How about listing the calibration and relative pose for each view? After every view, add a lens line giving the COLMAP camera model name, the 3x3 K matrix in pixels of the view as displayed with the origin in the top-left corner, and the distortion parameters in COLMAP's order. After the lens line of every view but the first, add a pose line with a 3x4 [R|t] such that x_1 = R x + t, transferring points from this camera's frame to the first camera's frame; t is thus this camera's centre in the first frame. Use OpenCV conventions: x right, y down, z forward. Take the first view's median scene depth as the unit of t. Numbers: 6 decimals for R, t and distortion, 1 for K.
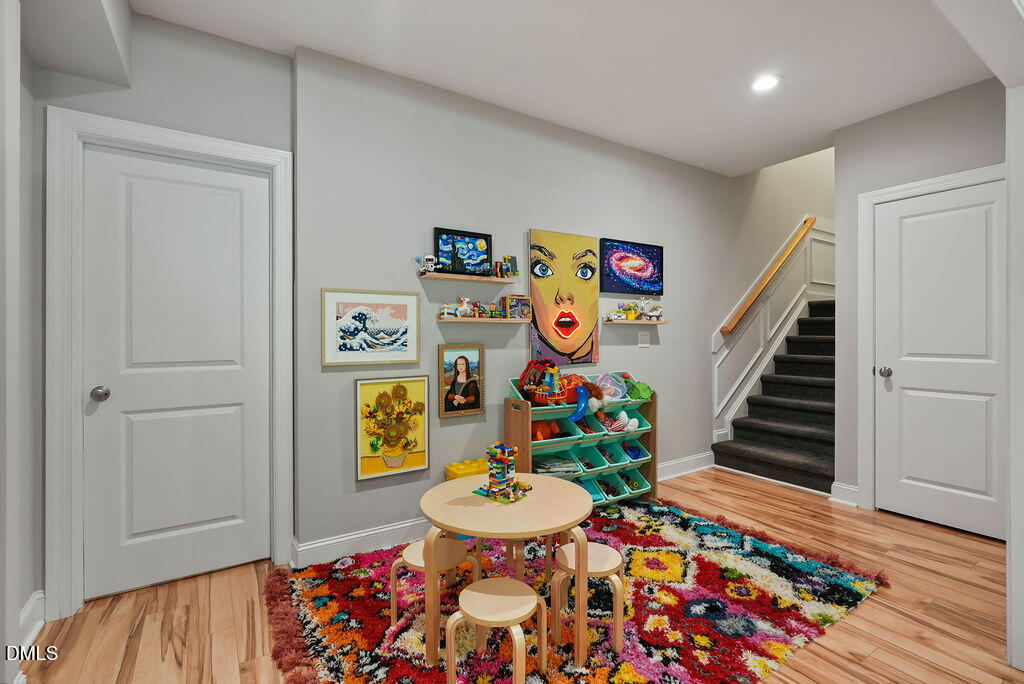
lens RADIAL K [[464.7, 0, 512.4], [0, 464.7, 339.0], [0, 0, 1]] dist [-0.010345, 0.003352]
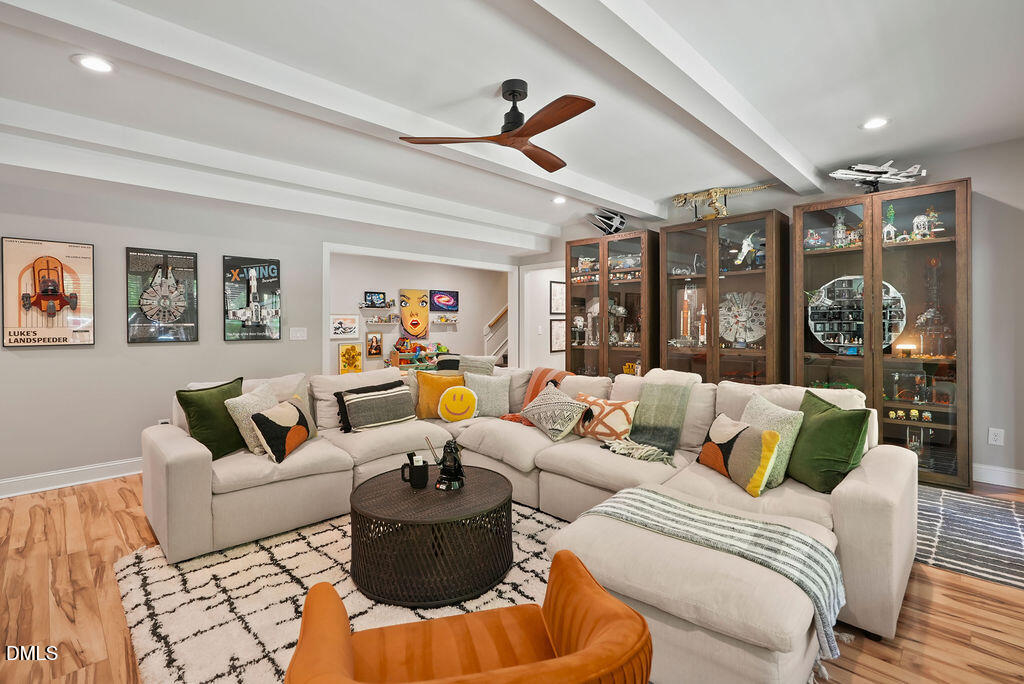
lens RADIAL K [[464.7, 0, 512.2], [0, 464.7, 327.1], [0, 0, 1]] dist [-0.010345, 0.003352]
pose [[0.977491, -0.000582, 0.210975, 0.108288], [-0.000473, 0.999988, 0.004949, -0.031080], [-0.210975, -0.004937, 0.977479, -1.836239]]
